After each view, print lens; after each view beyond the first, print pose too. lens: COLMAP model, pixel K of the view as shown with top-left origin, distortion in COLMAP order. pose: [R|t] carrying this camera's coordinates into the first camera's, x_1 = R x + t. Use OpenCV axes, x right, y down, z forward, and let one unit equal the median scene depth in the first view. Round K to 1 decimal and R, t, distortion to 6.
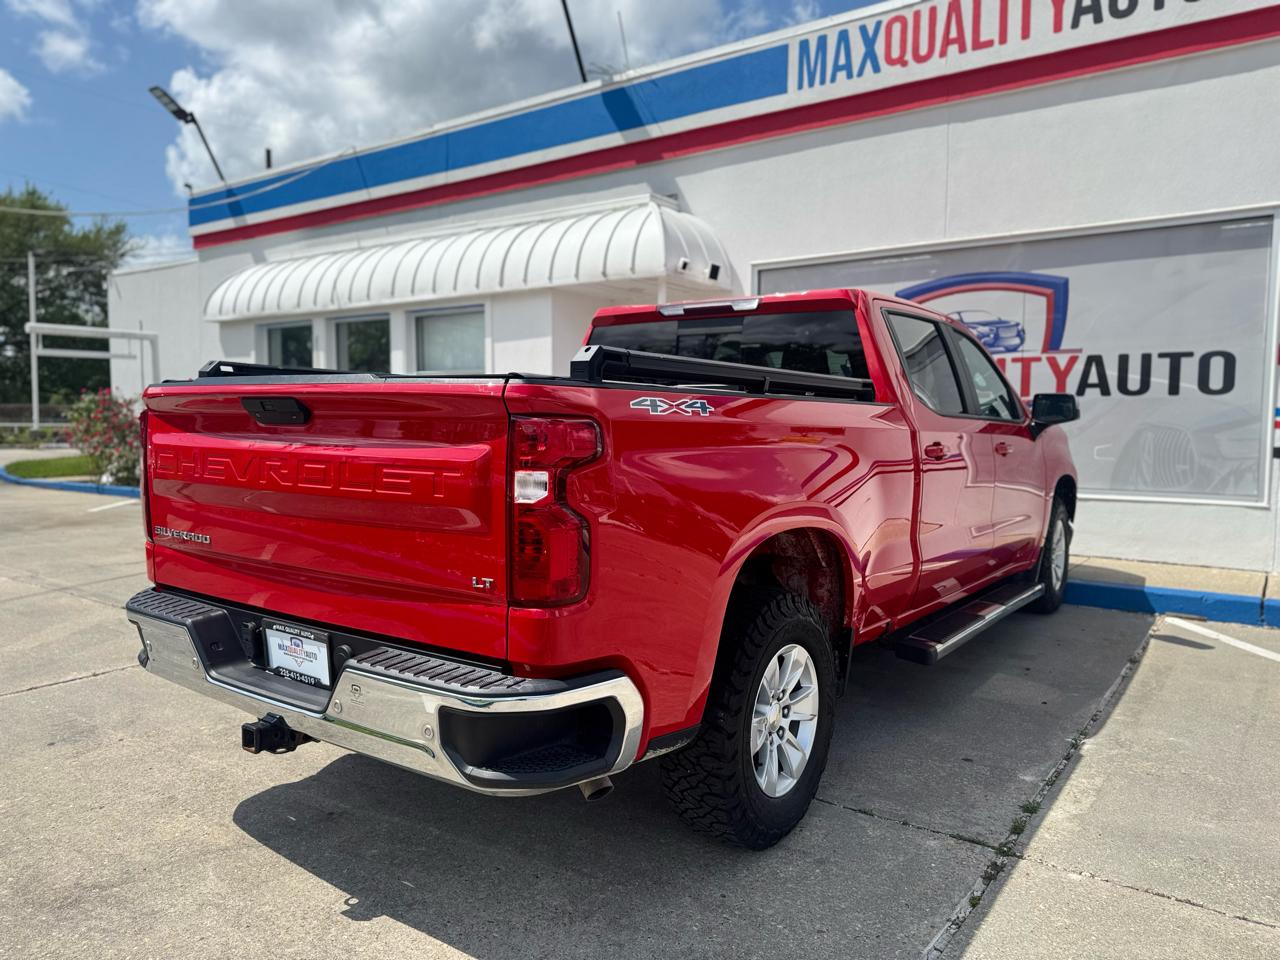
lens RADIAL K [[906.1, 0, 643.6], [0, 906.1, 485.7], [0, 0, 1]] dist [0.038697, -0.046825]
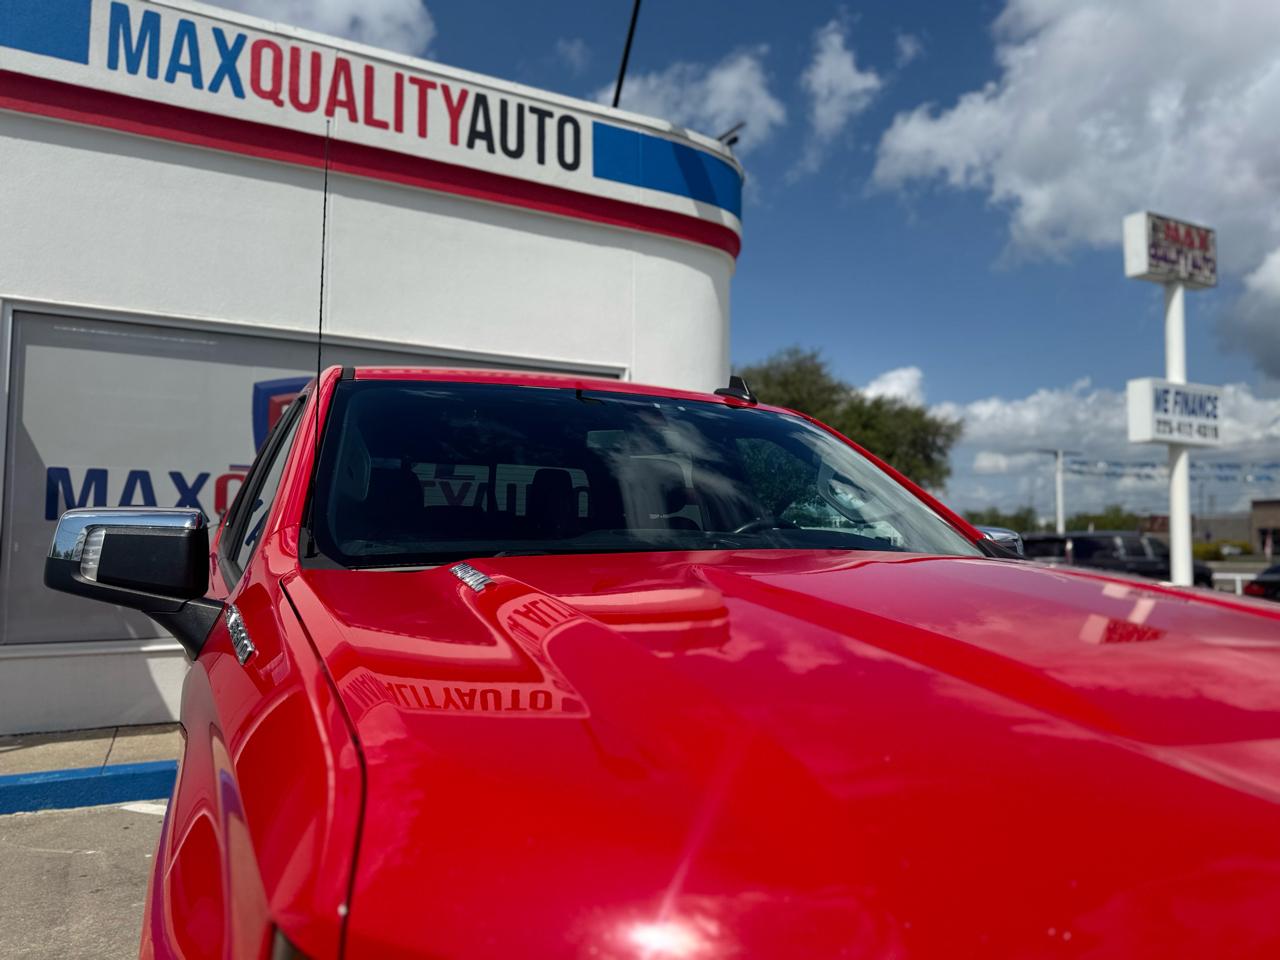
lens RADIAL K [[906.1, 0, 636.7], [0, 906.1, 478.1], [0, 0, 1]] dist [0.038697, -0.046825]
pose [[0.434753, 0.061592, 0.898441, -0.273576], [0.062454, 0.993194, -0.098309, -0.041650], [-0.898381, 0.098852, 0.427948, 0.417927]]
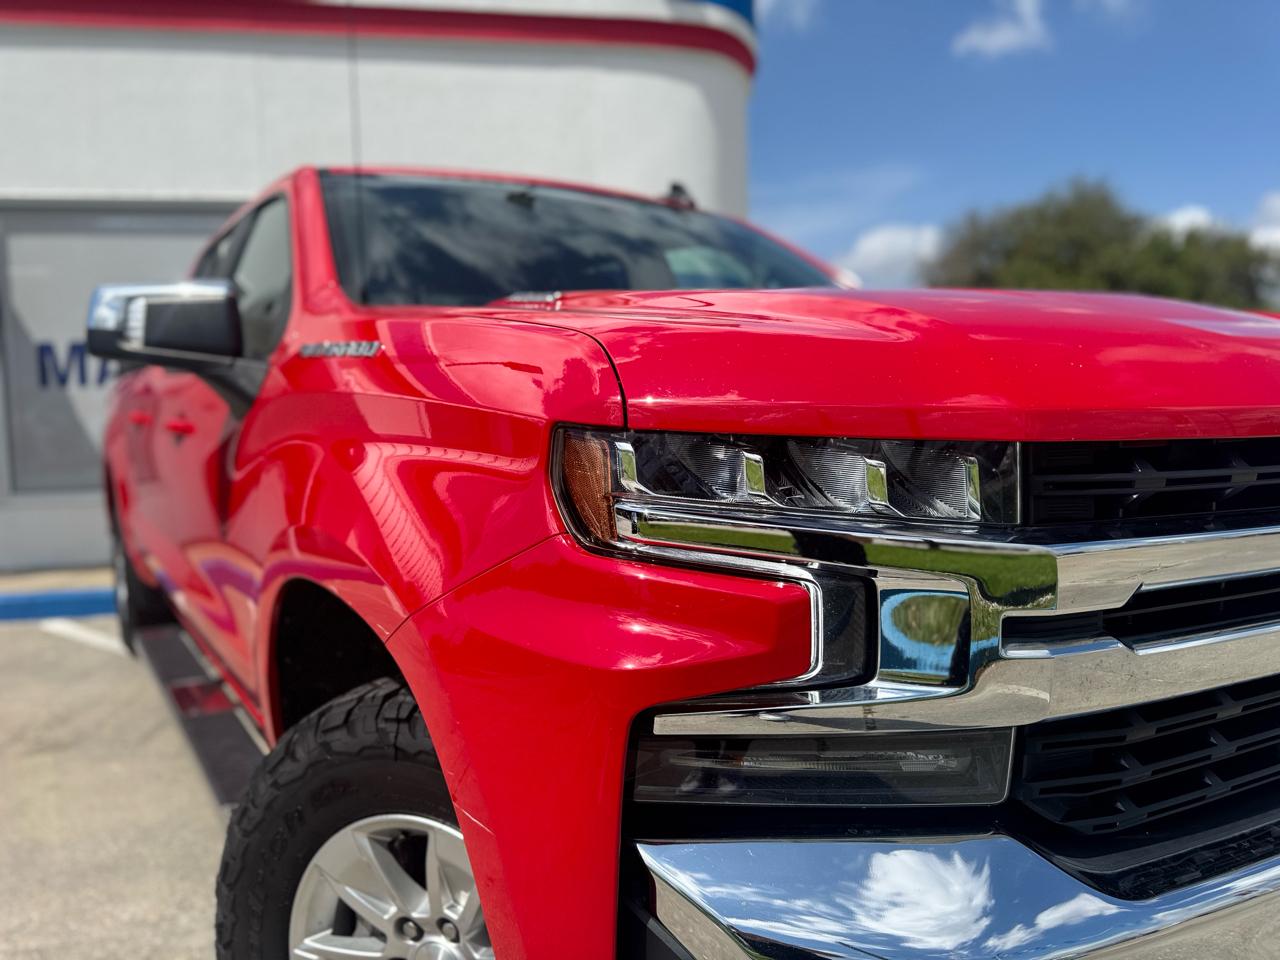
lens RADIAL K [[906.1, 0, 637.2], [0, 906.1, 489.7], [0, 0, 1]] dist [0.038697, -0.046825]
pose [[0.696495, -0.078241, 0.713284, -0.053598], [0.087601, 0.995874, 0.023699, 0.012469], [-0.712195, 0.045978, 0.700475, 0.175909]]
